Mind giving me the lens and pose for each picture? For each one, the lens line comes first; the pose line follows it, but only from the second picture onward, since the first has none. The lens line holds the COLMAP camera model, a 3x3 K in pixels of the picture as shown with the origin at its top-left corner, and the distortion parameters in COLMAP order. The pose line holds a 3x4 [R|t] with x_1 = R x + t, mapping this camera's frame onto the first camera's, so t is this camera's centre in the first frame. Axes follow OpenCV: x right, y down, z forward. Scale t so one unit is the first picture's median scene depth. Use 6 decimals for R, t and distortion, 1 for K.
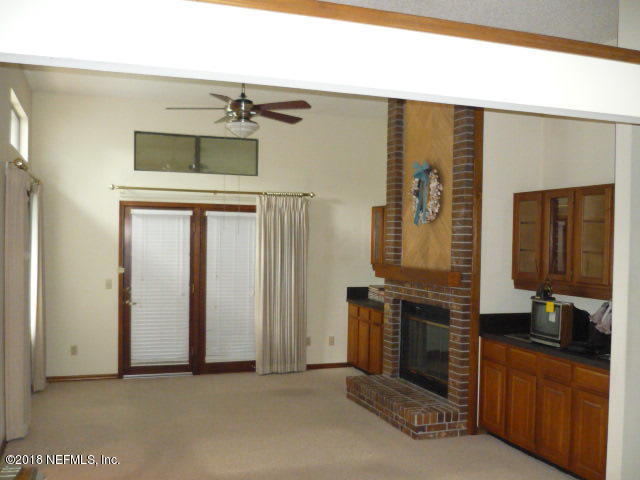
lens RADIAL K [[642.0, 0, 319.2], [0, 642.0, 252.7], [0, 0, 1]] dist [-0.070185, 0.030279]
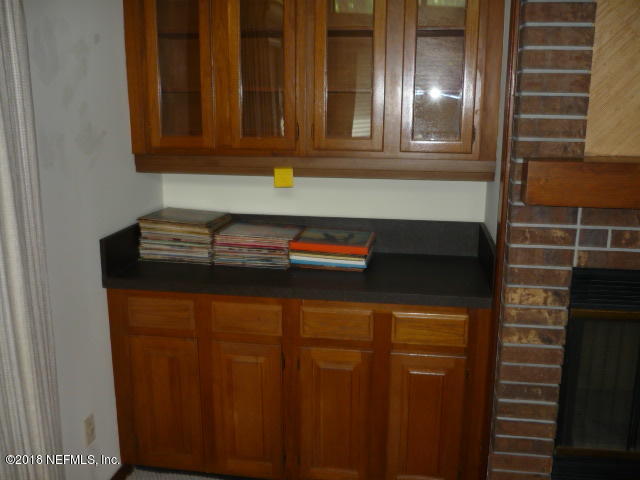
lens RADIAL K [[642.0, 0, 319.2], [0, 642.0, 252.7], [0, 0, 1]] dist [-0.070185, 0.030279]
pose [[0.485068, -0.228670, 0.844049, -0.193681], [0.024619, 0.968394, 0.248209, -0.013268], [-0.874130, -0.099618, 0.475367, 0.957221]]
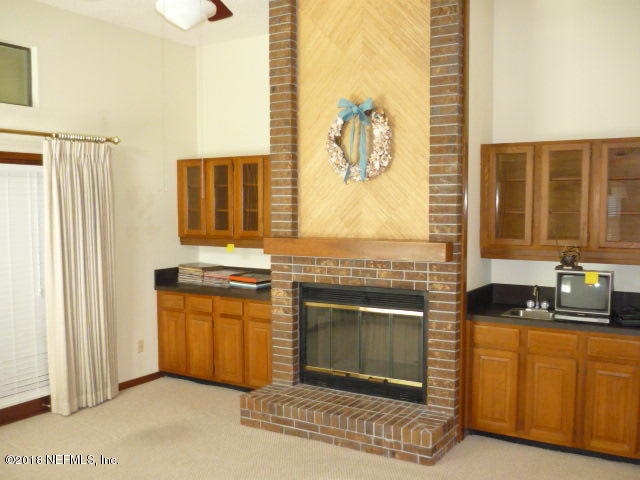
lens RADIAL K [[642.0, 0, 319.2], [0, 642.0, 252.7], [0, 0, 1]] dist [-0.070185, 0.030279]
pose [[0.781294, -0.070955, 0.620117, -0.321266], [0.031683, 0.996745, 0.074131, -0.016955], [-0.623358, -0.038271, 0.780999, 0.393441]]
